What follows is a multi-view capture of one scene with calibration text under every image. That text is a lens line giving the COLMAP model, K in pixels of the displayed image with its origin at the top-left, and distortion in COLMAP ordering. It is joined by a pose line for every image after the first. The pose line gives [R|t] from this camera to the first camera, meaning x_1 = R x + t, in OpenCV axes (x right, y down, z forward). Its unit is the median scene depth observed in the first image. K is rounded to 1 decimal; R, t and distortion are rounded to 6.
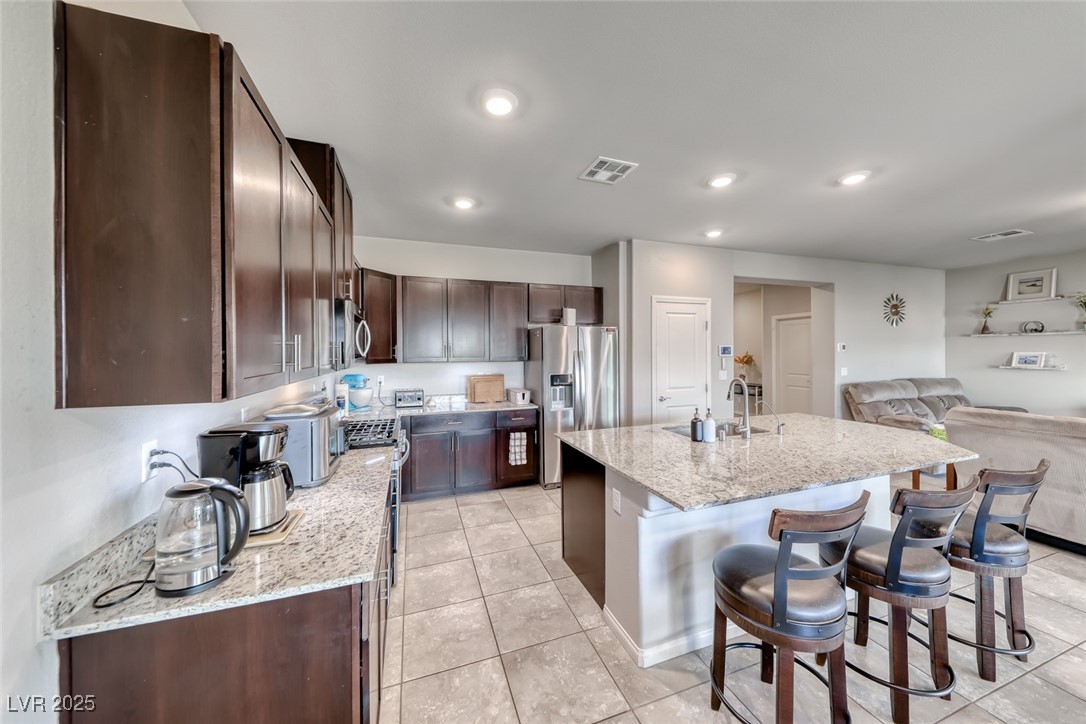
lens RADIAL K [[370.9, 0, 549.1], [0, 370.9, 353.6], [0, 0, 1]] dist [0.015173, -0.003898]
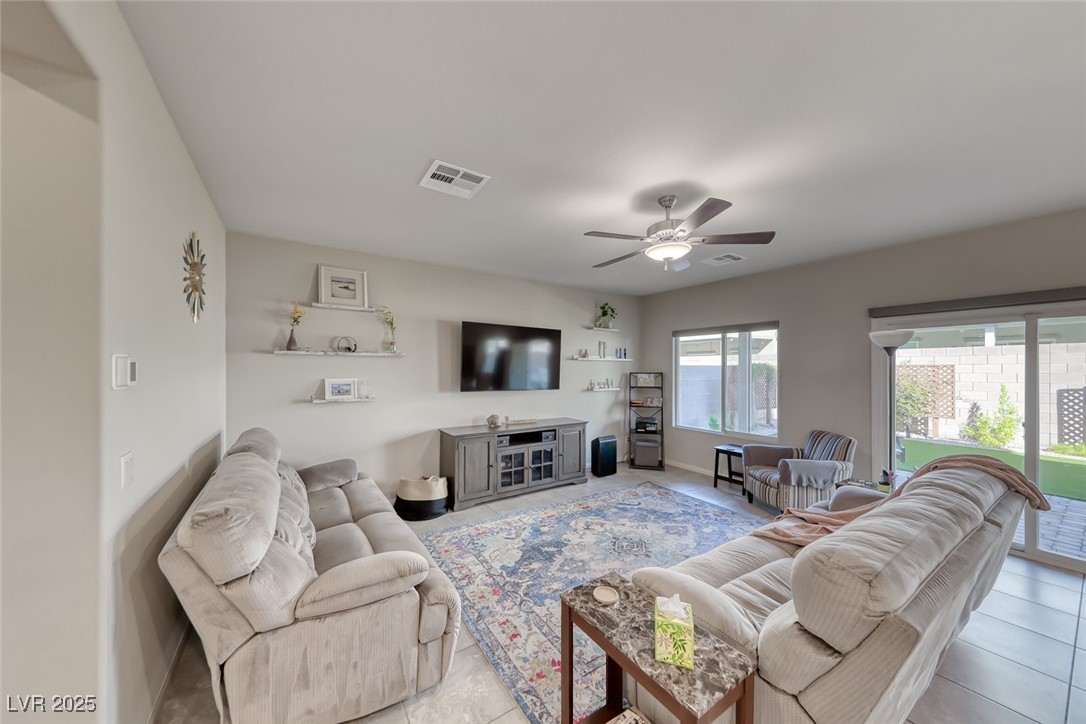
lens RADIAL K [[370.9, 0, 544.7], [0, 370.9, 367.2], [0, 0, 1]] dist [0.015173, -0.003898]
pose [[-0.241451, 0.011074, 0.970350, 0.606953], [0.006937, 0.999929, -0.009686, -0.020293], [-0.970388, 0.004393, -0.241511, 1.001679]]
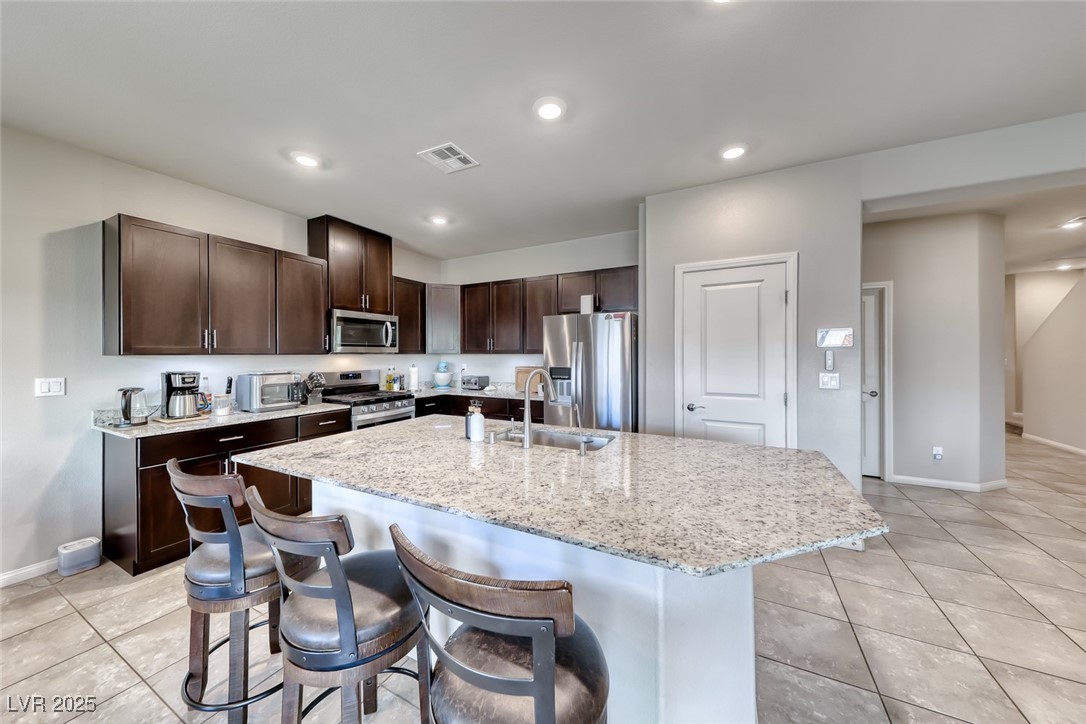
lens RADIAL K [[370.9, 0, 538.5], [0, 370.9, 355.8], [0, 0, 1]] dist [0.015173, -0.003898]
pose [[0.672845, 0.008739, -0.739732, 0.649927], [-0.005723, 0.999962, 0.006608, 0.020146], [0.739761, -0.000212, 0.672870, 0.307453]]
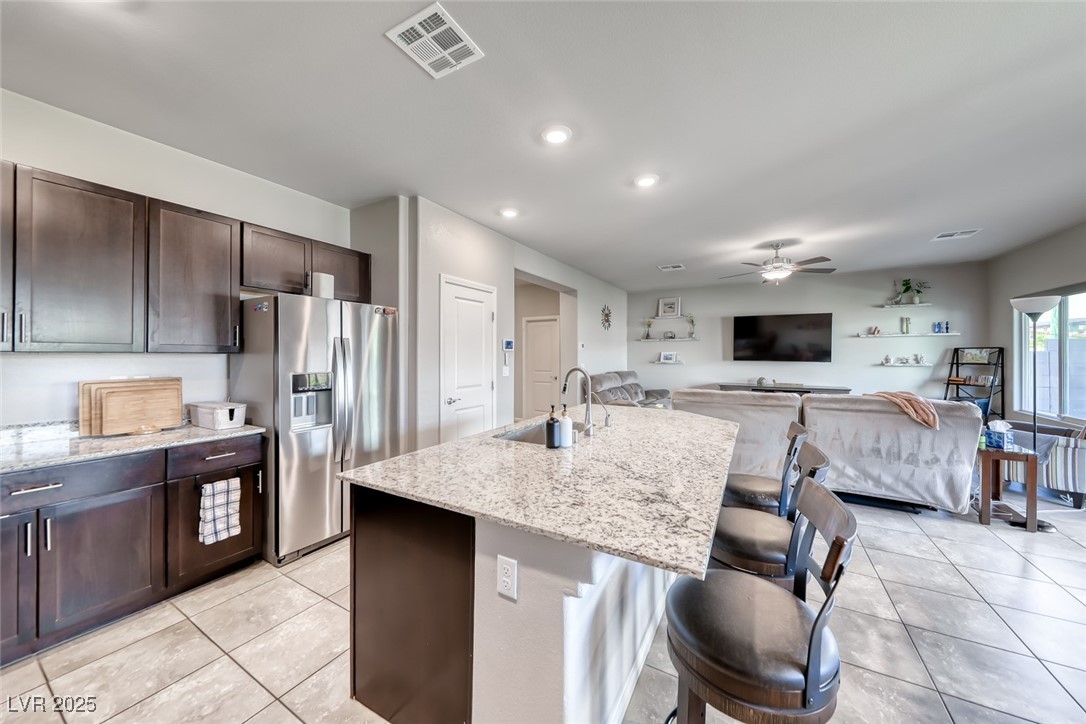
lens RADIAL K [[370.9, 0, 538.8], [0, 370.9, 353.3], [0, 0, 1]] dist [0.015173, -0.003898]
pose [[0.770131, 0.009361, 0.637817, -0.071815], [-0.000324, 0.999898, -0.014283, 0.028440], [-0.637886, 0.010793, 0.770055, 0.246893]]
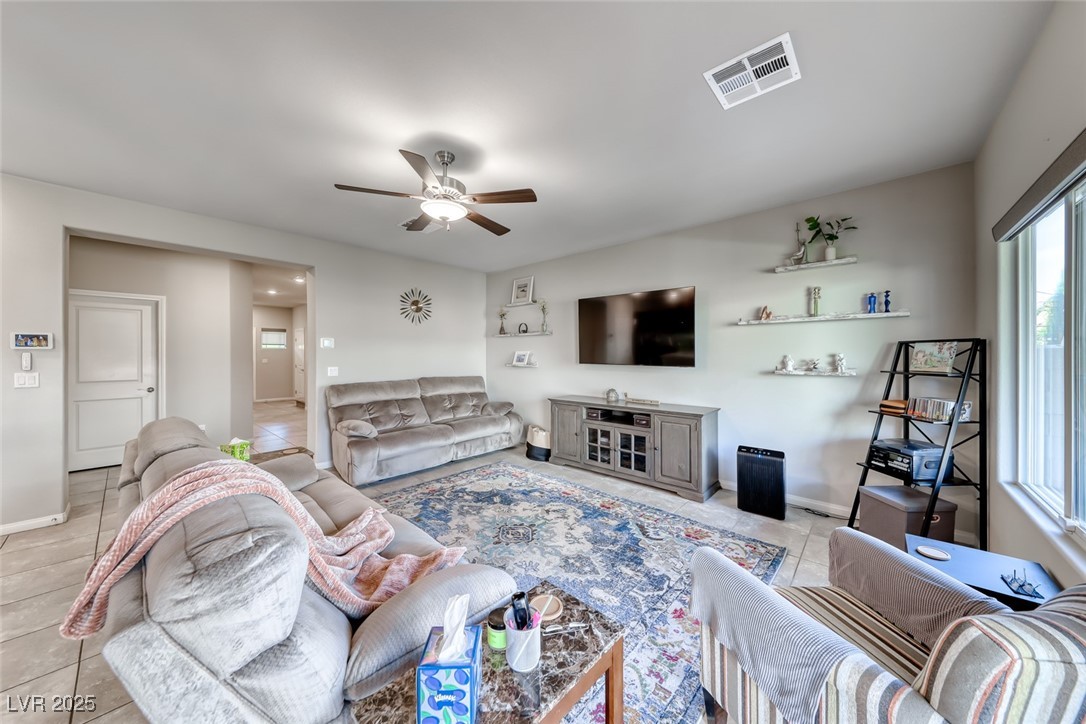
lens RADIAL K [[370.9, 0, 531.2], [0, 370.9, 355.2], [0, 0, 1]] dist [0.015173, -0.003898]
pose [[0.891617, 0.005253, 0.452760, 1.025164], [-0.001910, 0.999967, -0.007841, 0.020489], [-0.452787, 0.006126, 0.891598, 0.026703]]
